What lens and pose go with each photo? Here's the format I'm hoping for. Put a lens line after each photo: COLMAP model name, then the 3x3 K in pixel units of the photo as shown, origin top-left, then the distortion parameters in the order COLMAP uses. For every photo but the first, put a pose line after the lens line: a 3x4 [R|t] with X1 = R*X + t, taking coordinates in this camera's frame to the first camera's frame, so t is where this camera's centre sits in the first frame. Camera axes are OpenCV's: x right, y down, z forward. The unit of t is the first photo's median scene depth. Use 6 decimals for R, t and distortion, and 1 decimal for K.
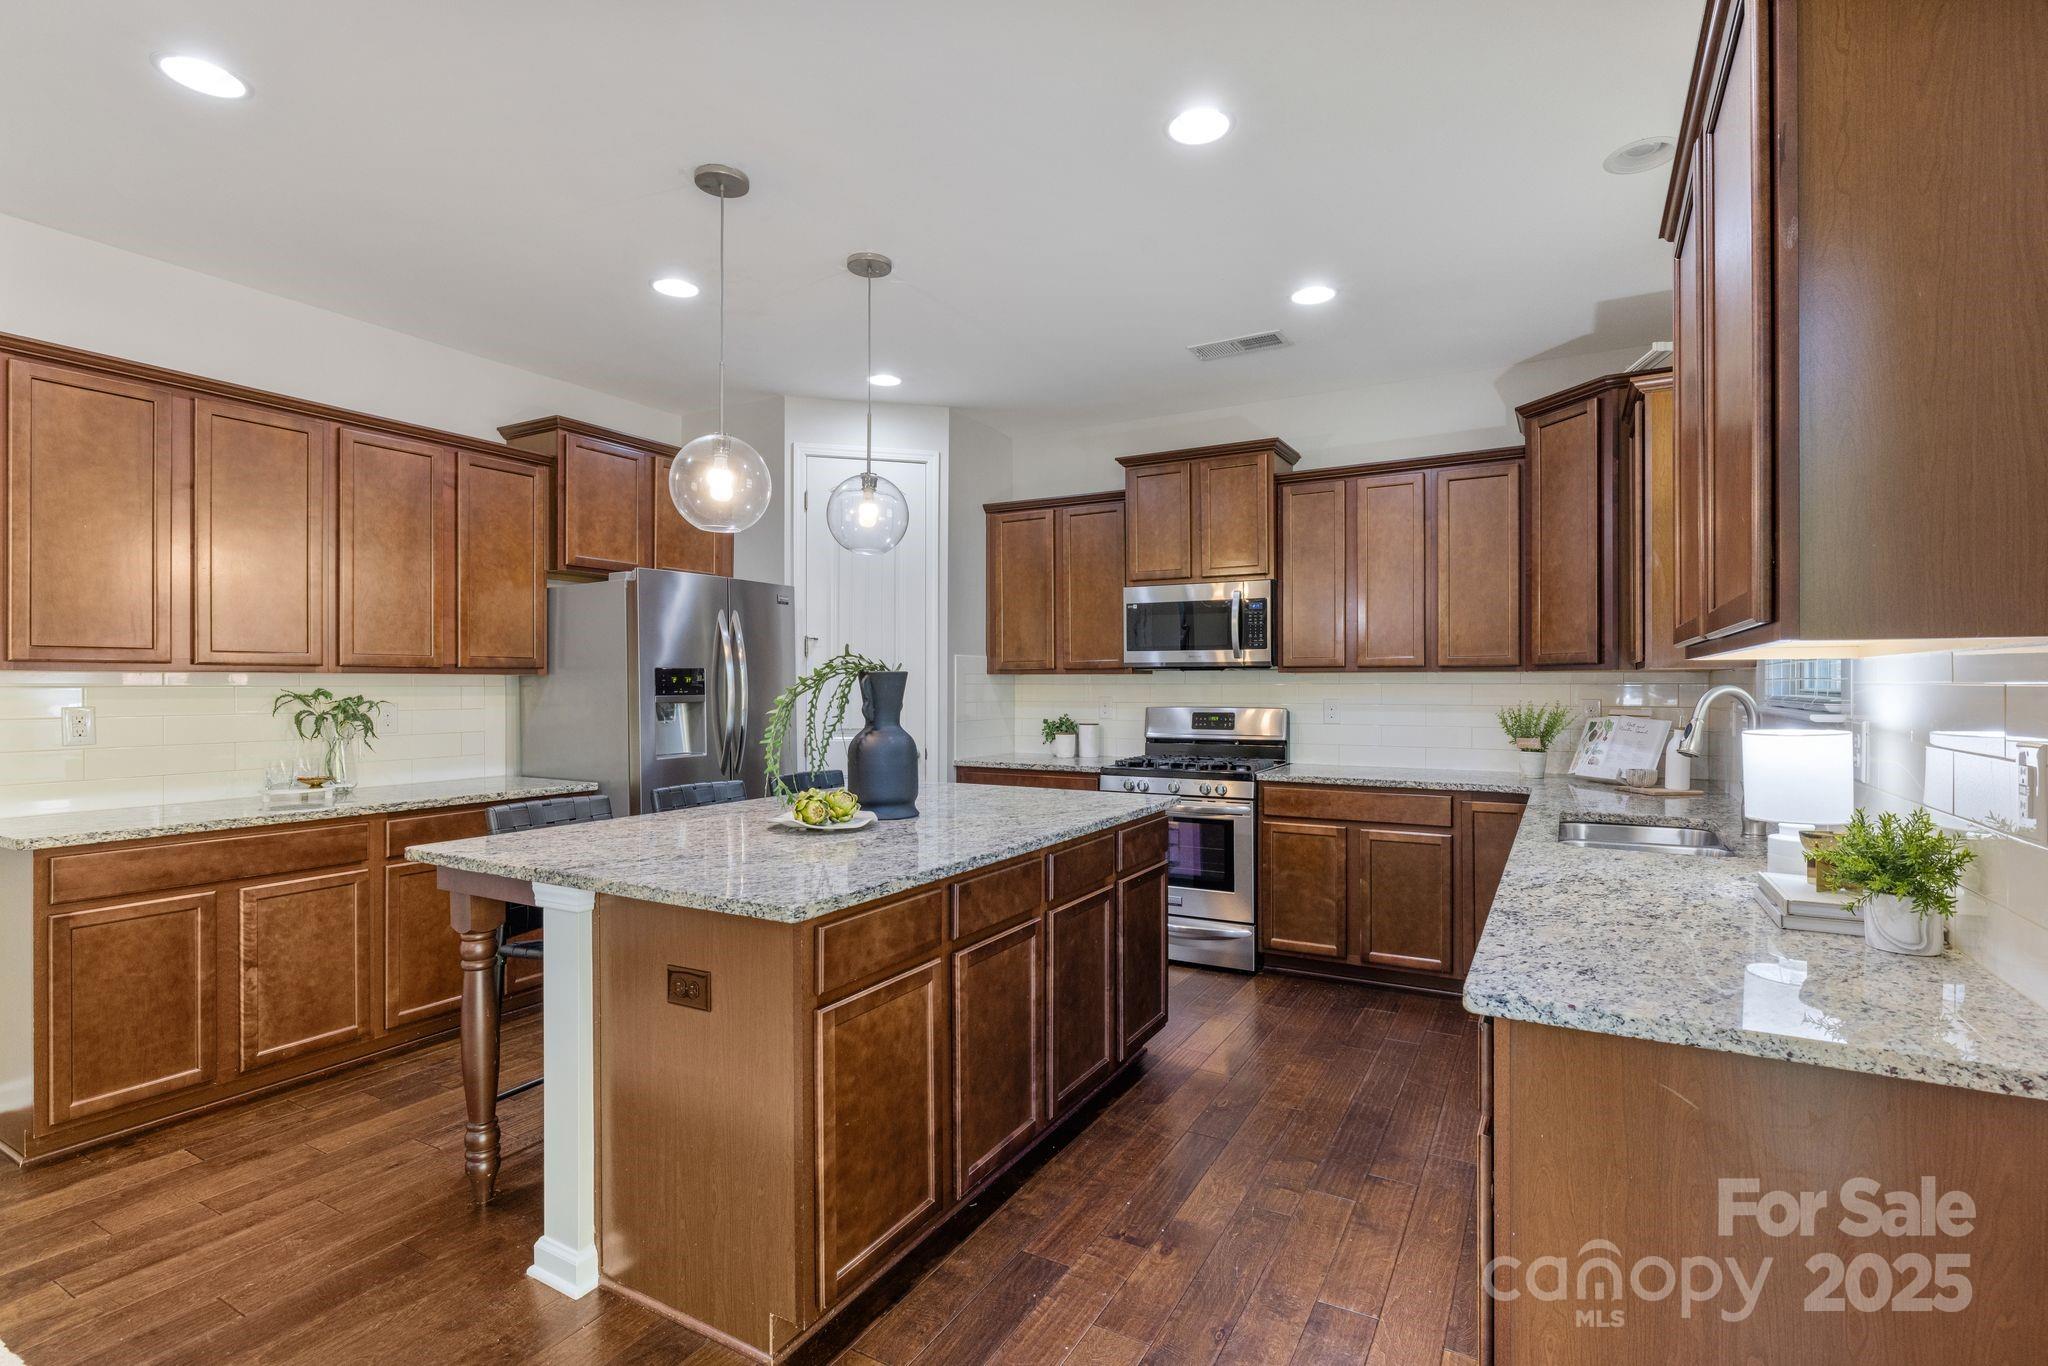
lens RADIAL K [[956.0, 0, 1037.2], [0, 956.0, 683.0], [0, 0, 1]] dist [-0.012407, 0.000076]
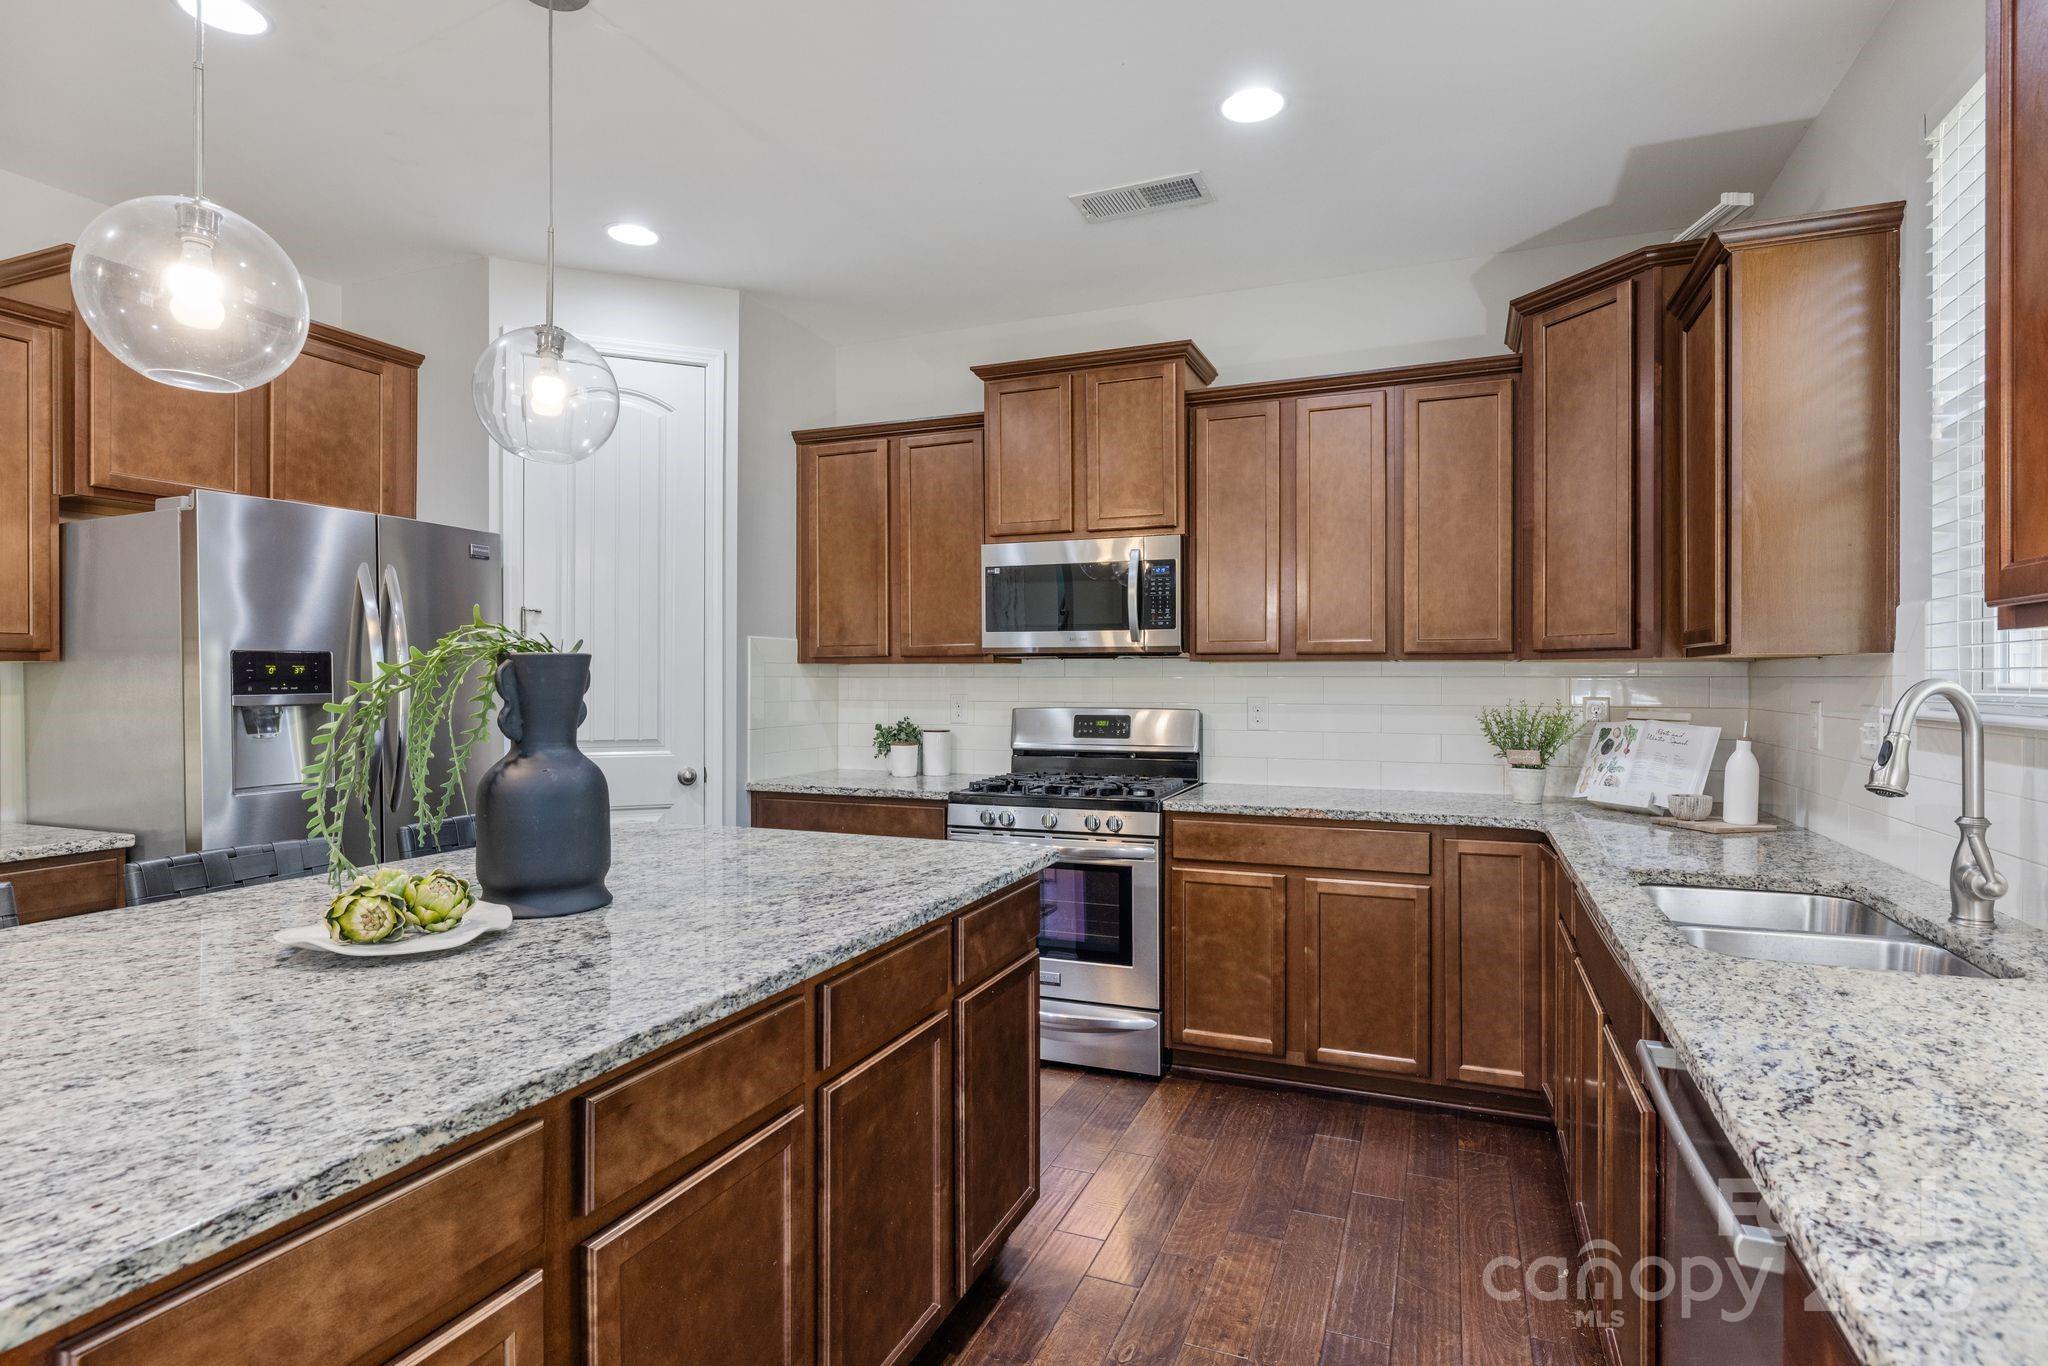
lens RADIAL K [[1033.8, 0, 1035.4], [0, 1033.8, 680.5], [0, 0, 1]] dist [-0.003940, -0.000244]
pose [[0.991950, 0.000357, 0.126630, 0.037359], [-0.000831, 0.999993, 0.003688, 0.001048], [-0.126627, -0.003763, 0.991943, 0.252189]]
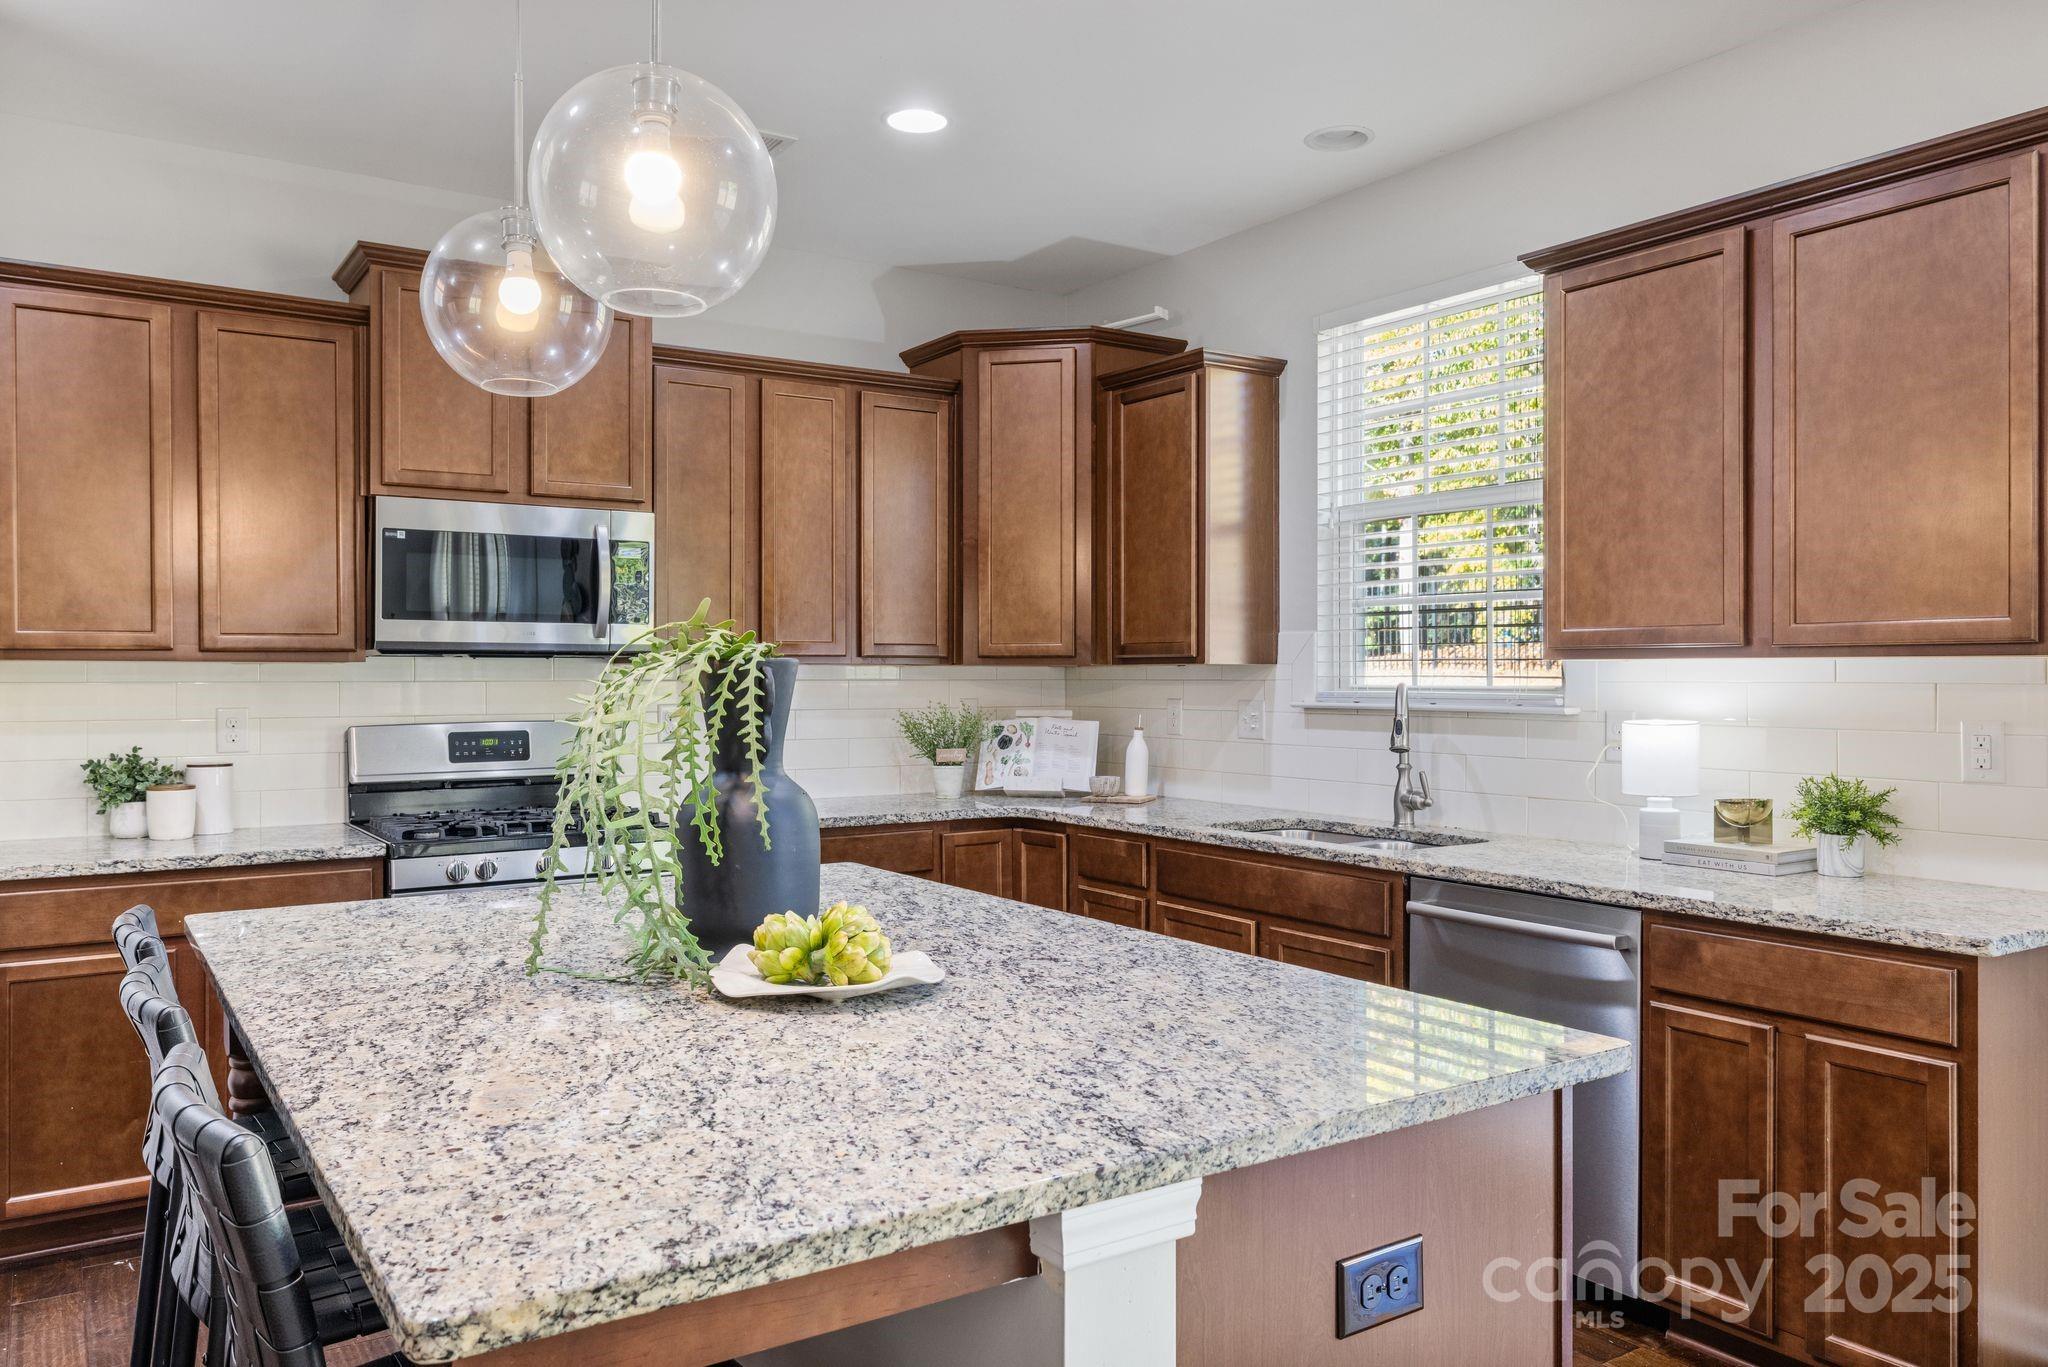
lens RADIAL K [[1463.8, 0, 1026.5], [0, 1463.8, 677.0], [0, 0, 1]] dist [0.003907, -0.000825]
pose [[0.459573, 0.000396, 0.888140, -0.544019], [-0.000385, 1.000000, -0.000247, -0.001660], [-0.888140, -0.000228, 0.459573, 0.385156]]
